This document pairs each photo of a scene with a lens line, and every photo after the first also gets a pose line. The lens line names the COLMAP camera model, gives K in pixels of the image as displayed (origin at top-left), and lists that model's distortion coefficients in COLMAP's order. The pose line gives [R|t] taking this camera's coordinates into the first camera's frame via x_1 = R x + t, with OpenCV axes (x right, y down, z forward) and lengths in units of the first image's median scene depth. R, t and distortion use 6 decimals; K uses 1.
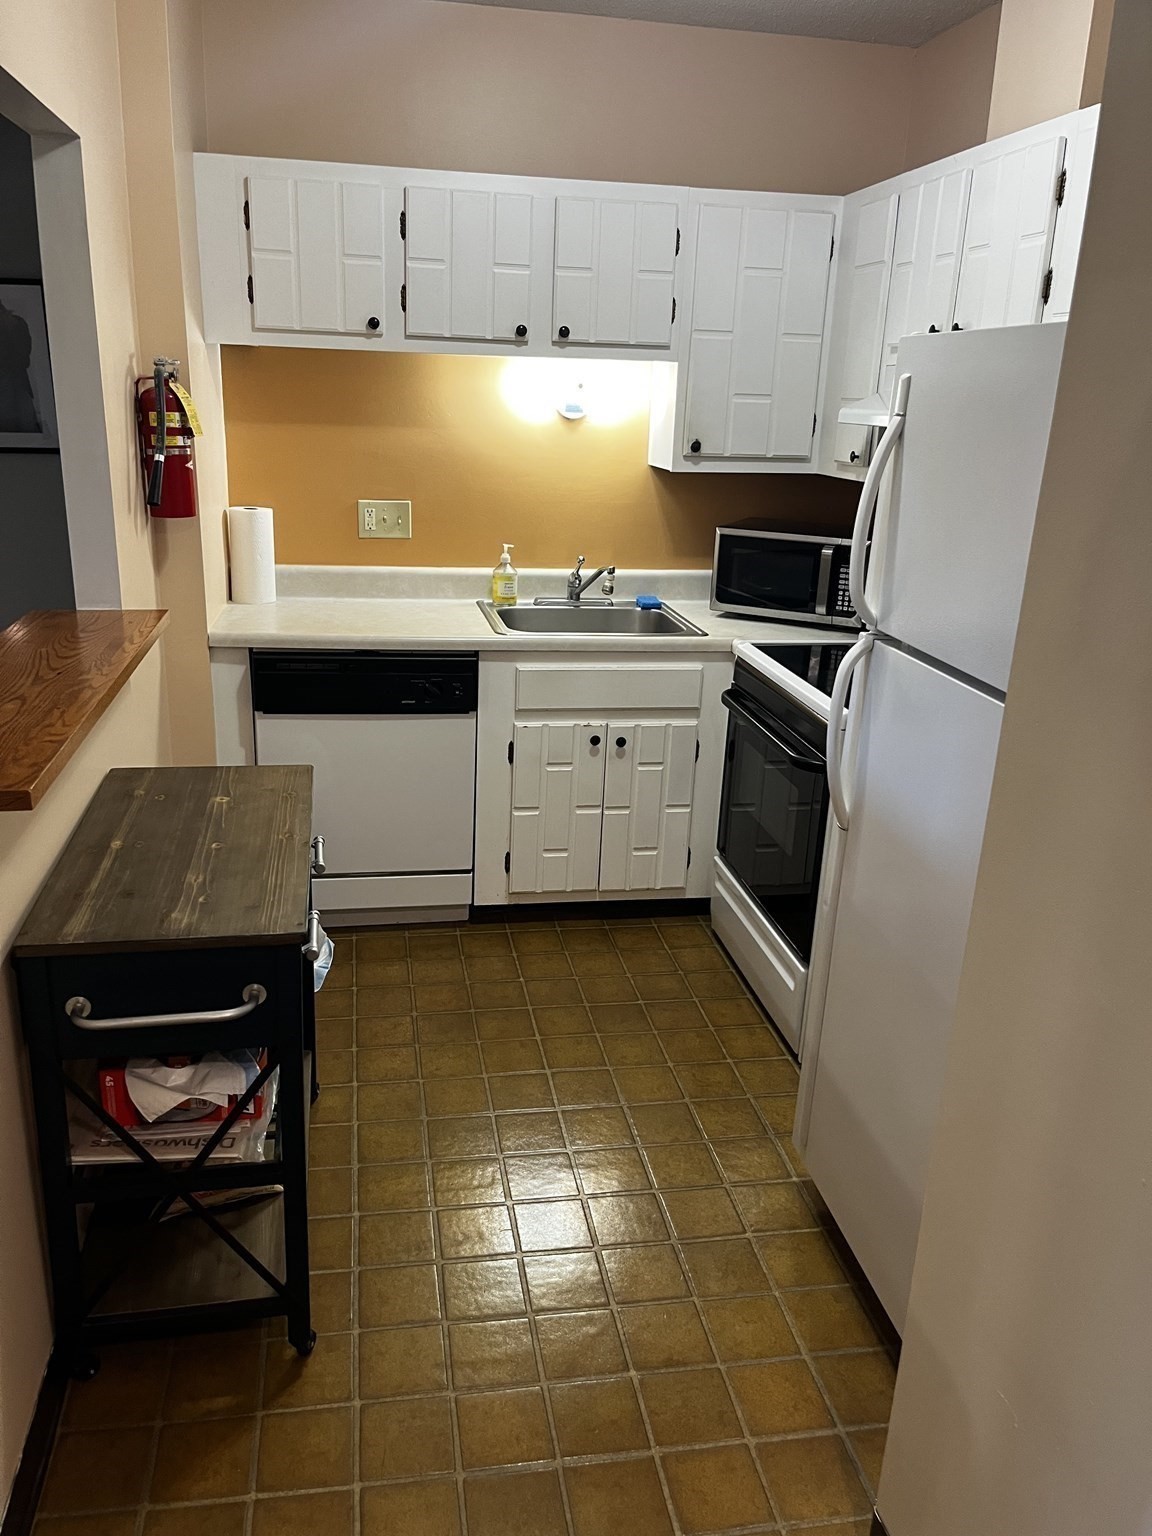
lens RADIAL K [[1165.1, 0, 570.3], [0, 1165.1, 768.0], [0, 0, 1]] dist [0.047102, -0.015783]
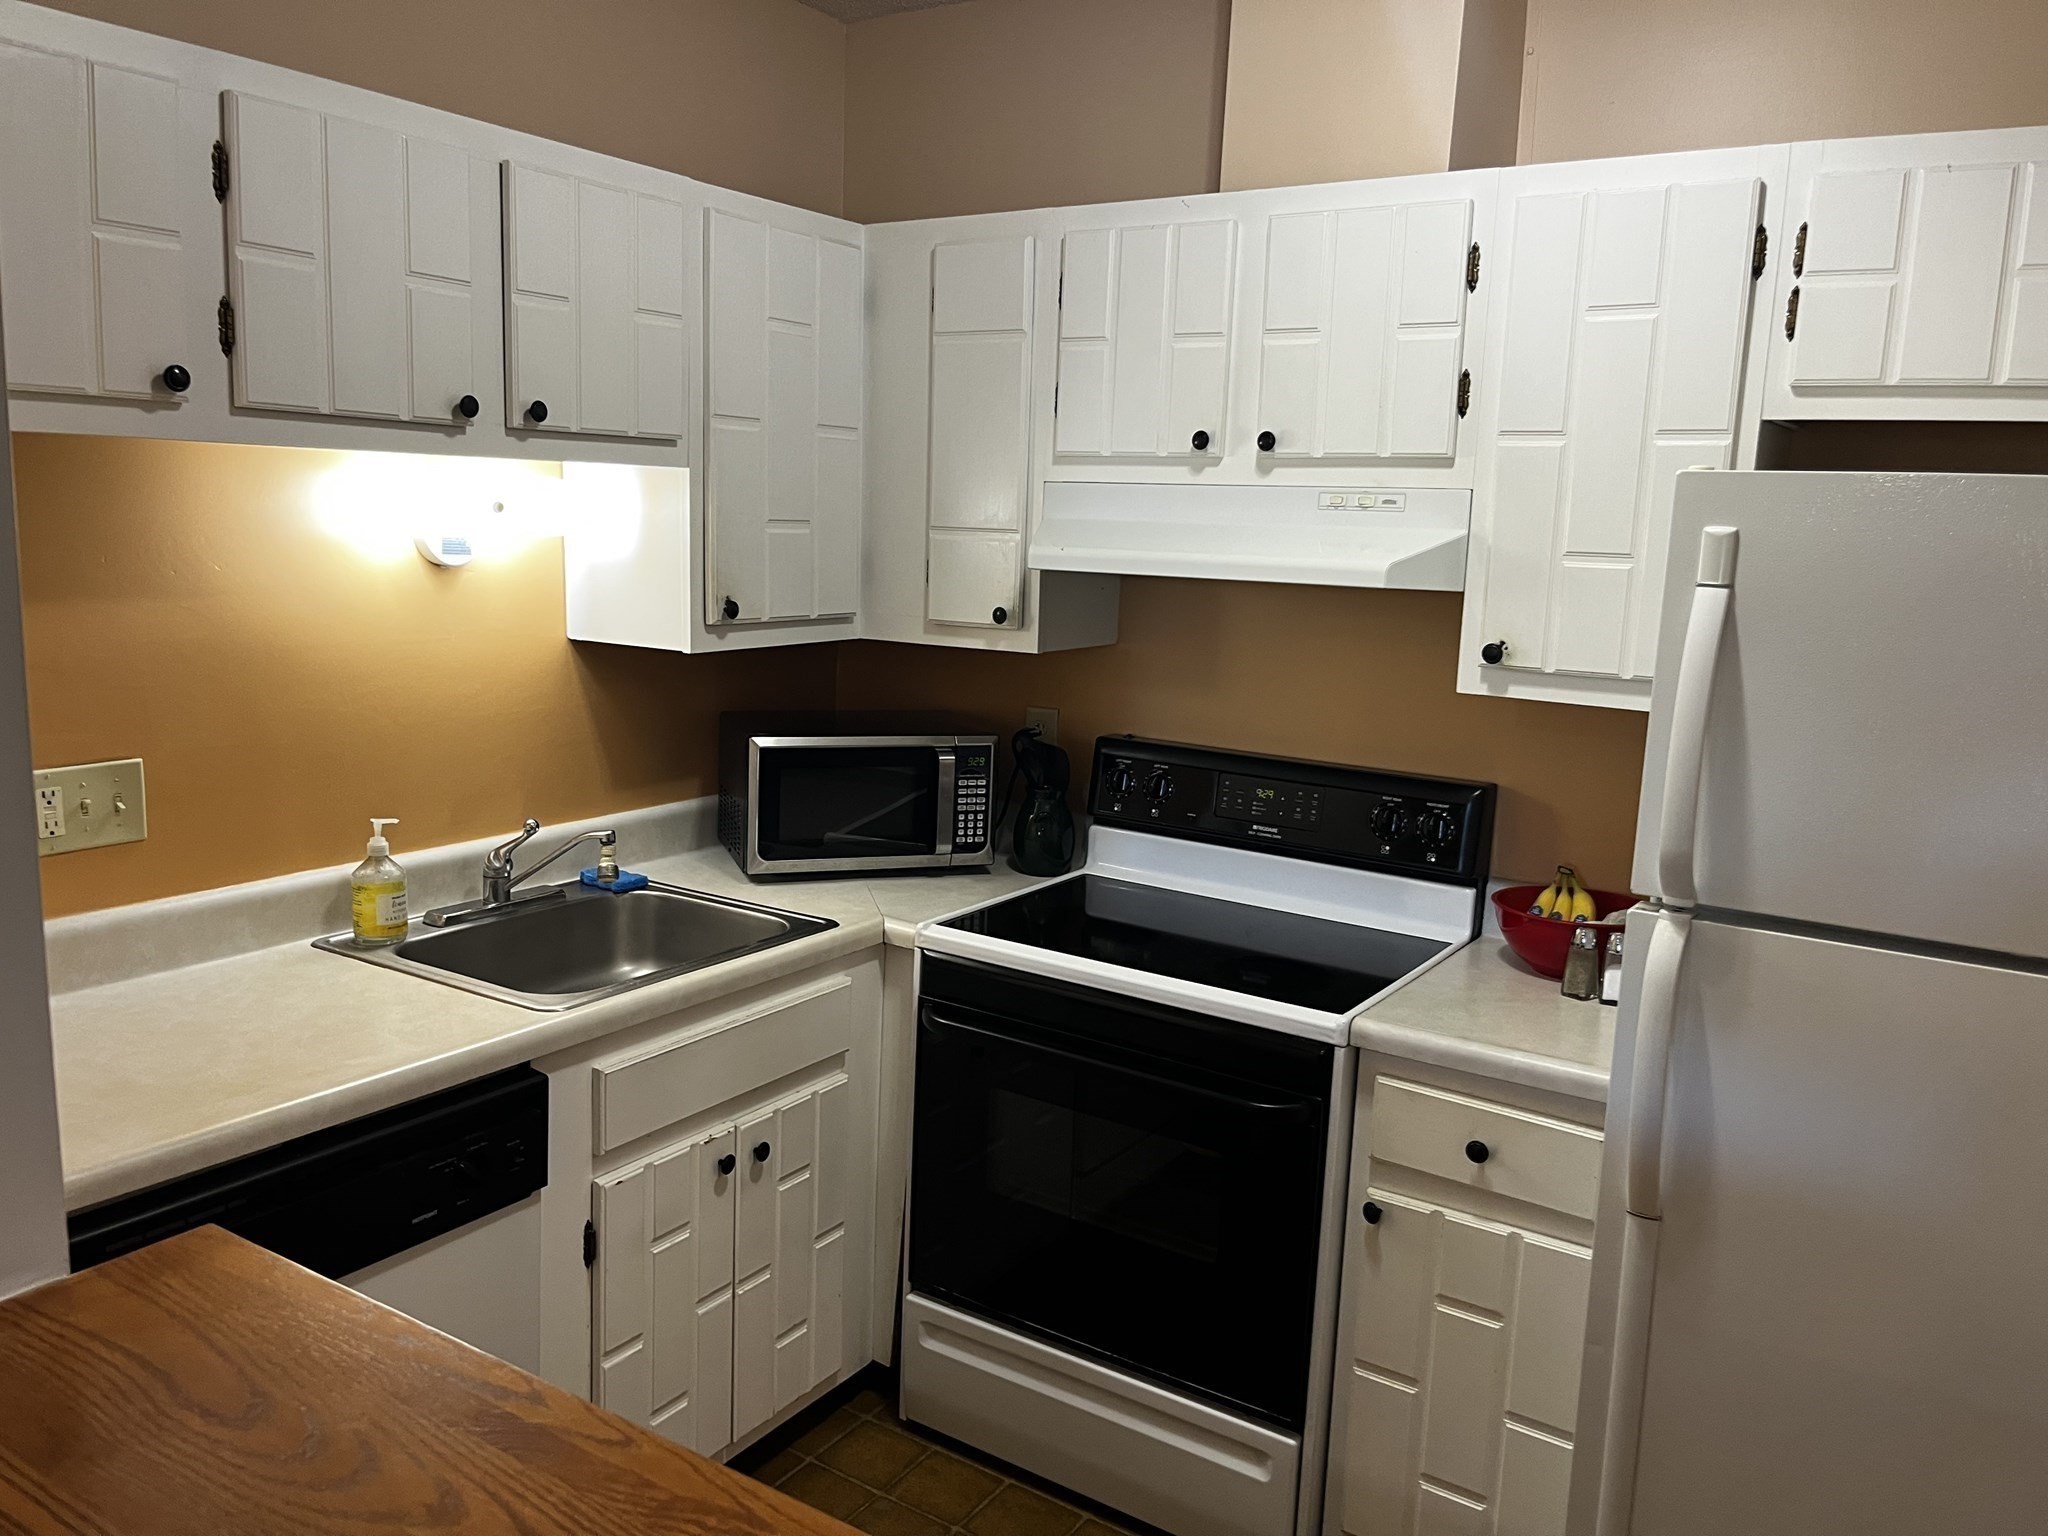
lens RADIAL K [[1553.4, 0, 1024.4], [0, 1553.4, 767.6], [0, 0, 1]] dist [0.047102, -0.015783]
pose [[0.691472, -0.127998, 0.710974, -0.352207], [0.215887, 0.975816, -0.034288, -0.140673], [-0.689391, 0.177199, 0.702382, 0.373522]]
